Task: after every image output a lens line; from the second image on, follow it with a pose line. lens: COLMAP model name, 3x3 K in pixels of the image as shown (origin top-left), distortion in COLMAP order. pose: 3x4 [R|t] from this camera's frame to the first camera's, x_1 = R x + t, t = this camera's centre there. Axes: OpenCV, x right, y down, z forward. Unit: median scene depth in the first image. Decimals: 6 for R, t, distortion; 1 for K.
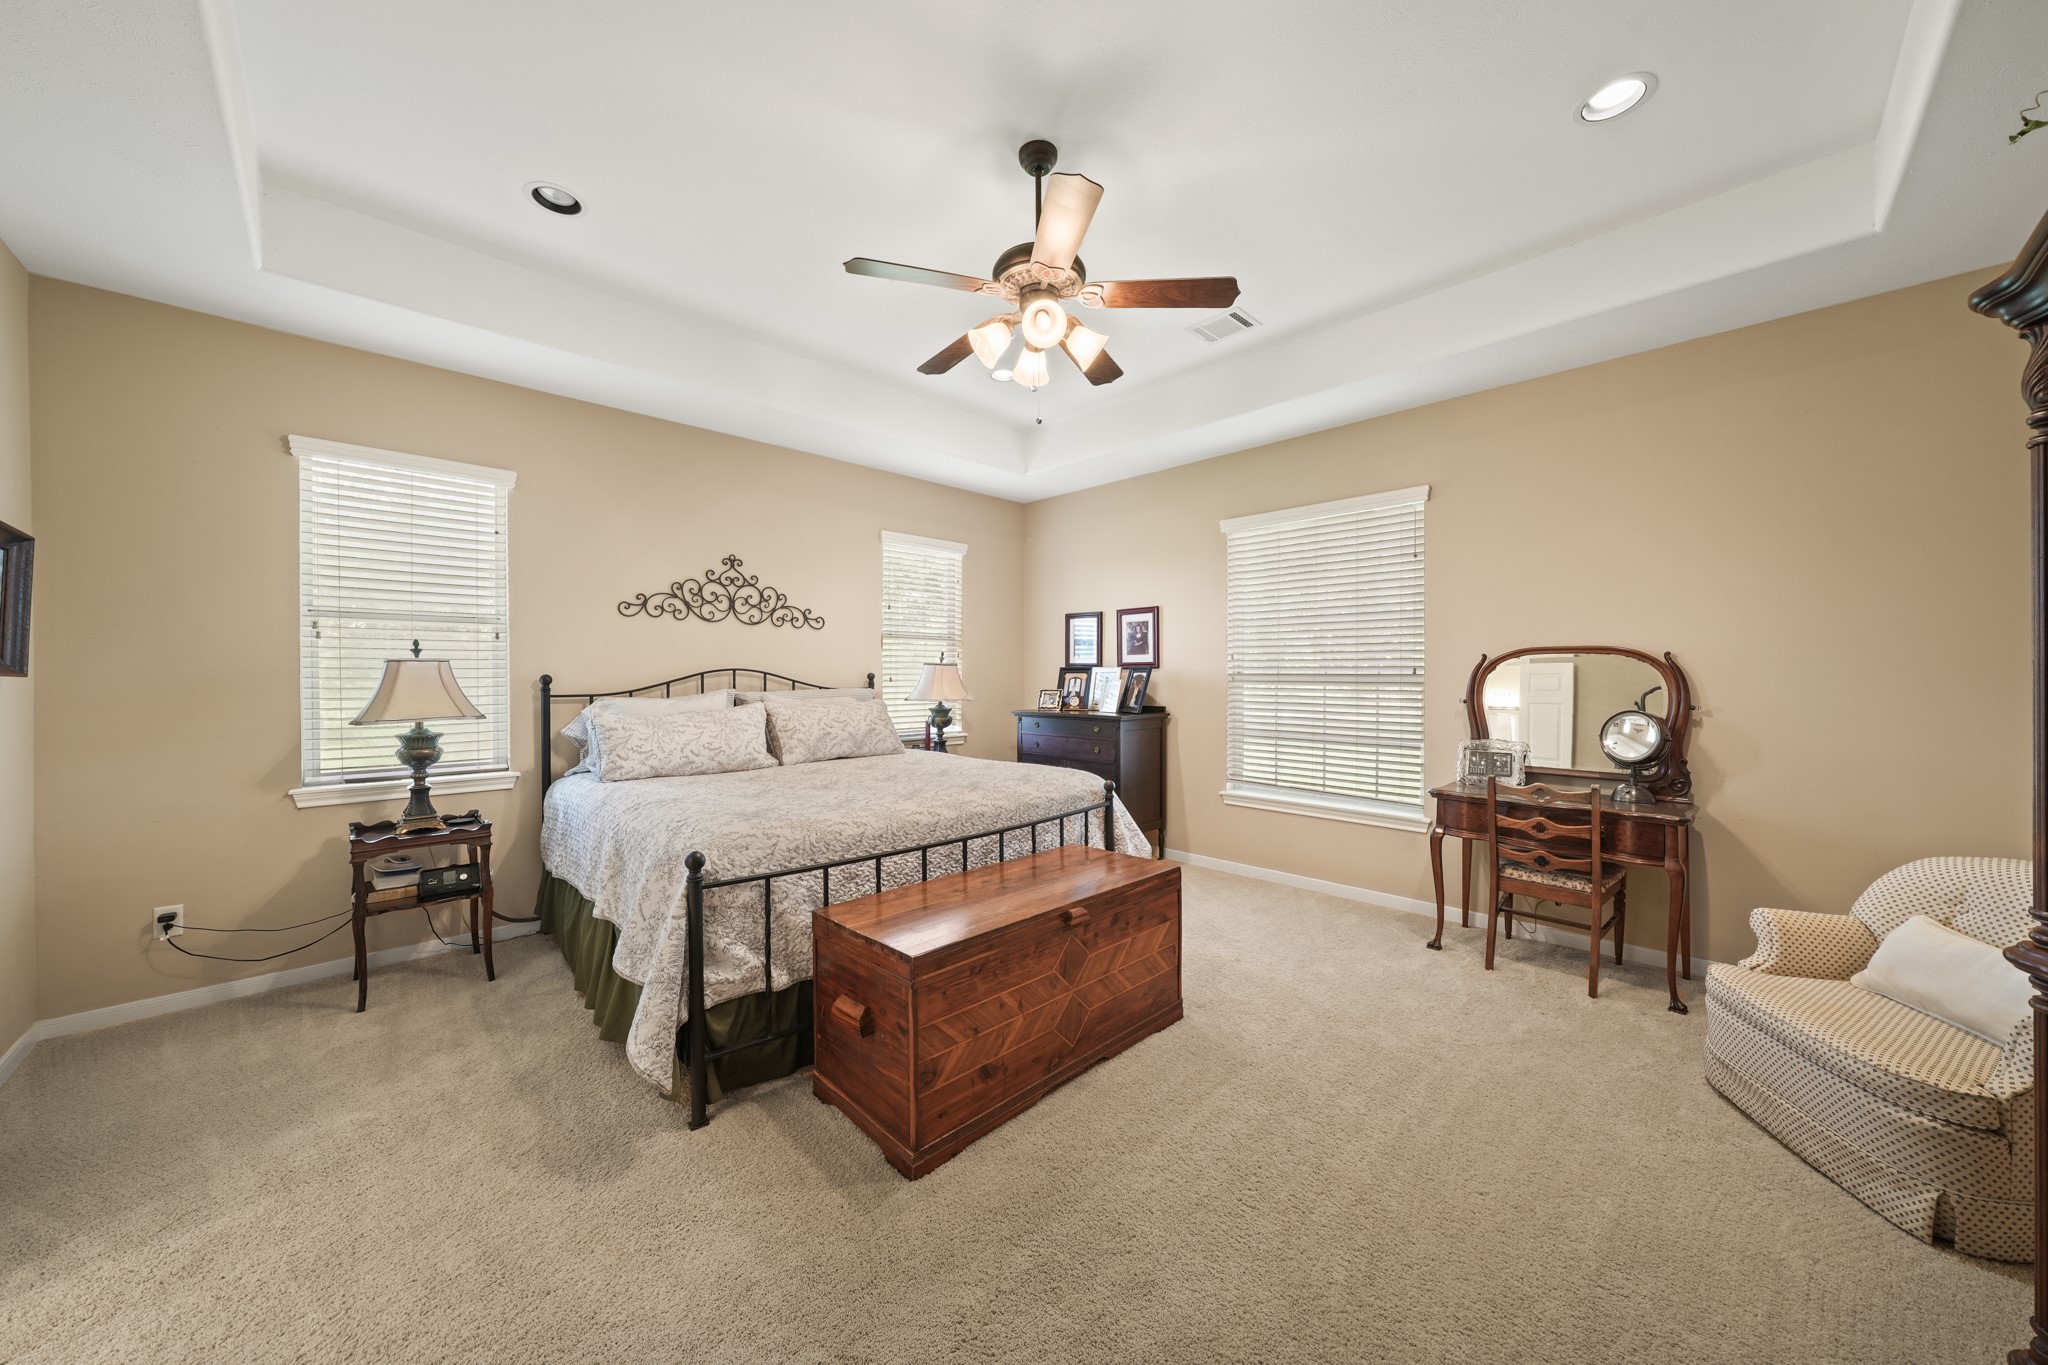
lens RADIAL K [[712.7, 0, 1016.3], [0, 712.7, 677.8], [0, 0, 1]] dist [0.000202, -0.000012]
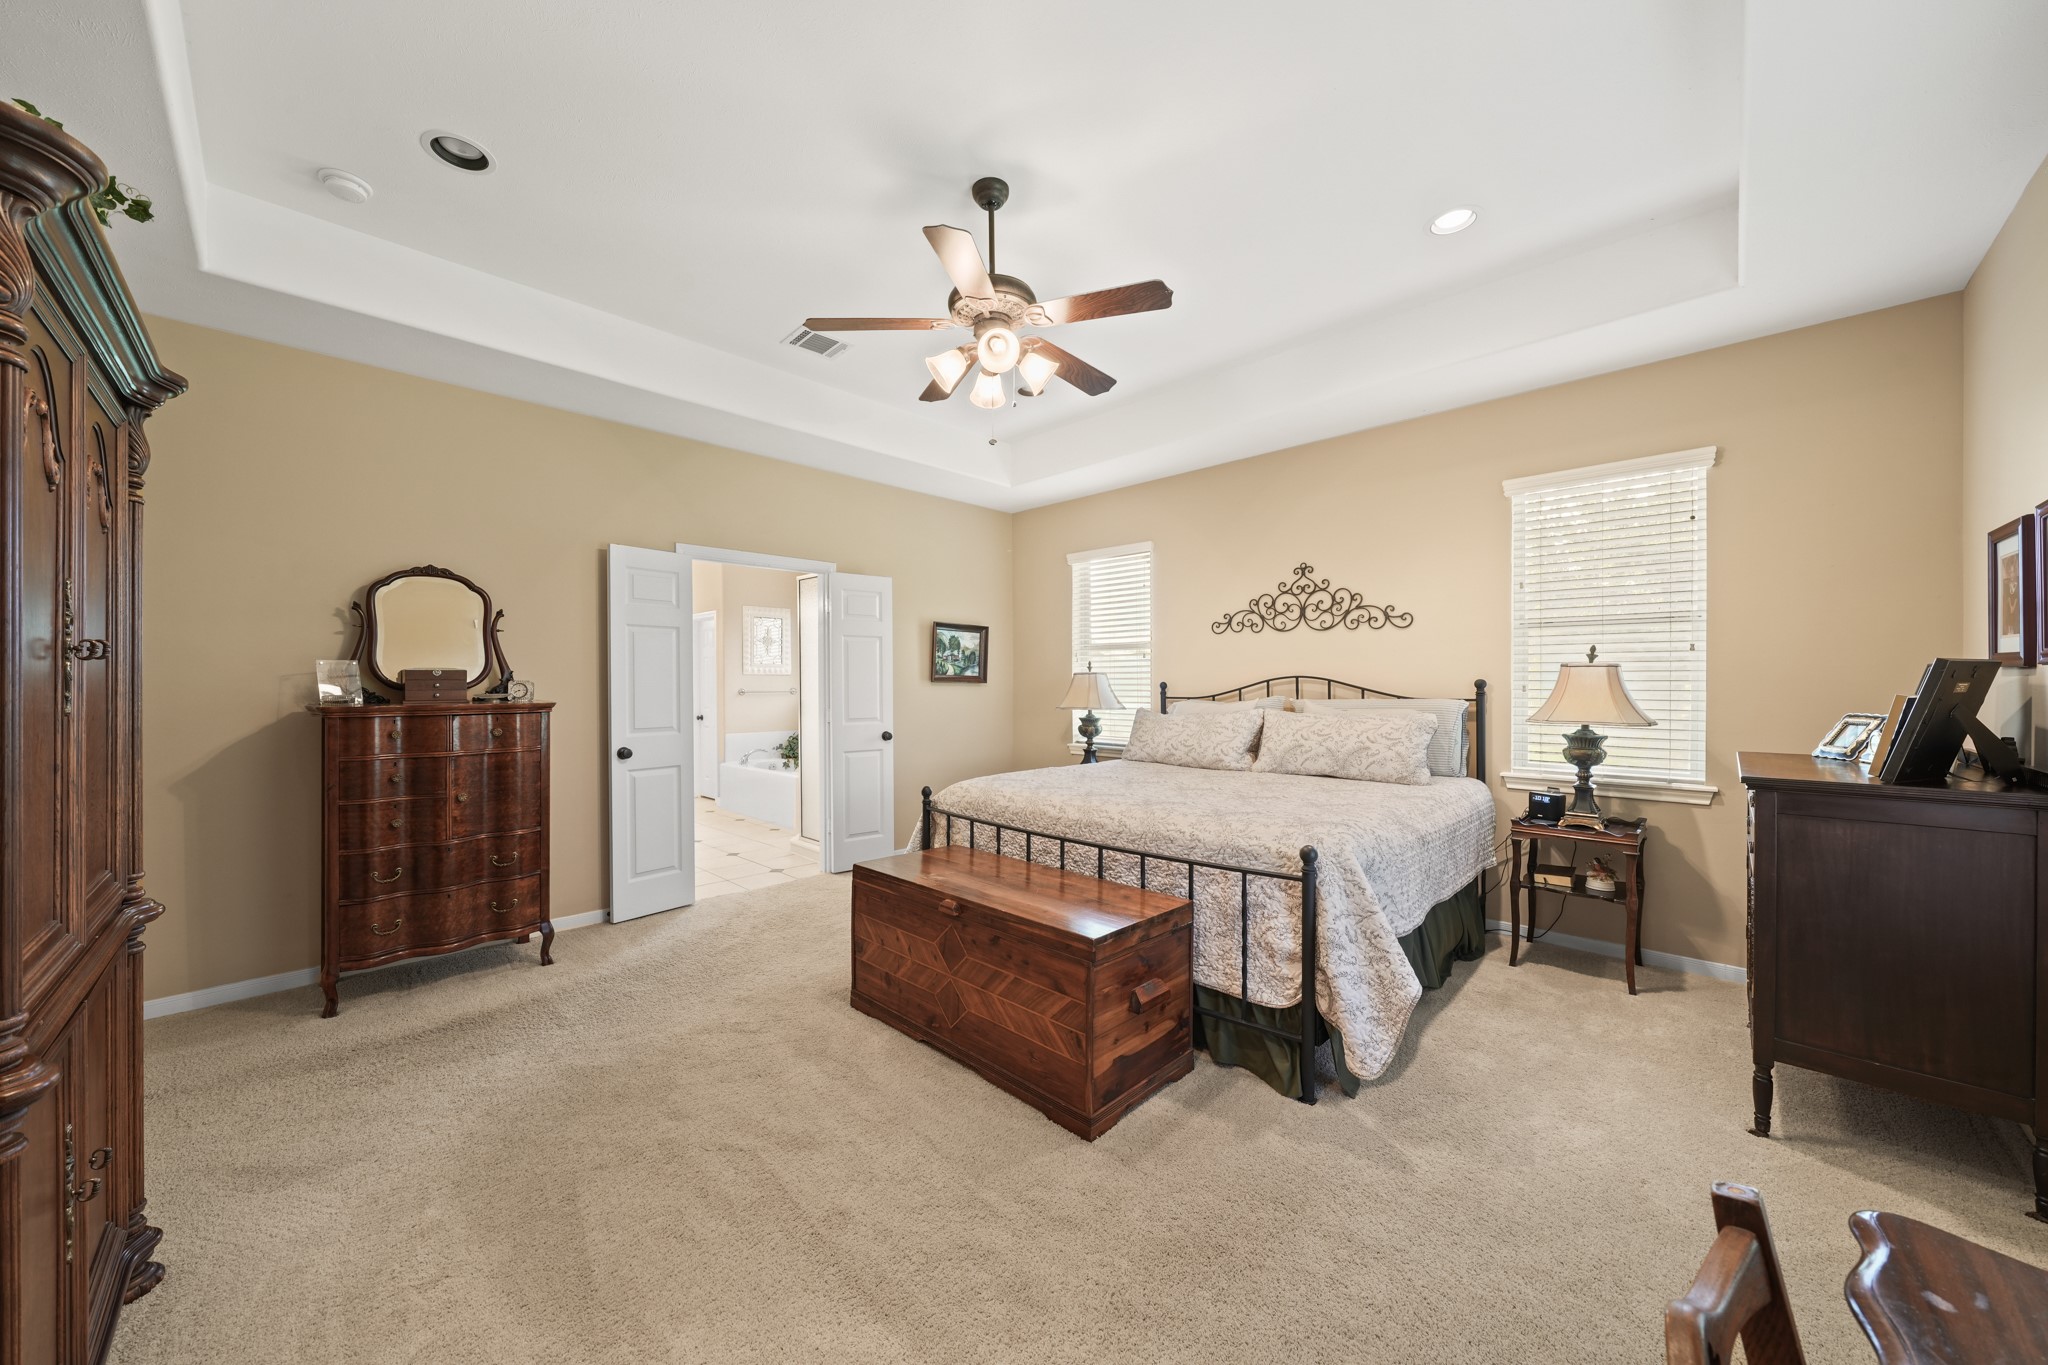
lens RADIAL K [[725.3, 0, 1016.4], [0, 725.3, 693.1], [0, 0, 1]] dist [-0.000616, -0.000022]
pose [[0.025099, 0.019093, -0.999503, 0.625144], [0.001390, 0.999816, 0.019134, -0.008357], [0.999684, -0.001869, 0.025068, 0.566726]]
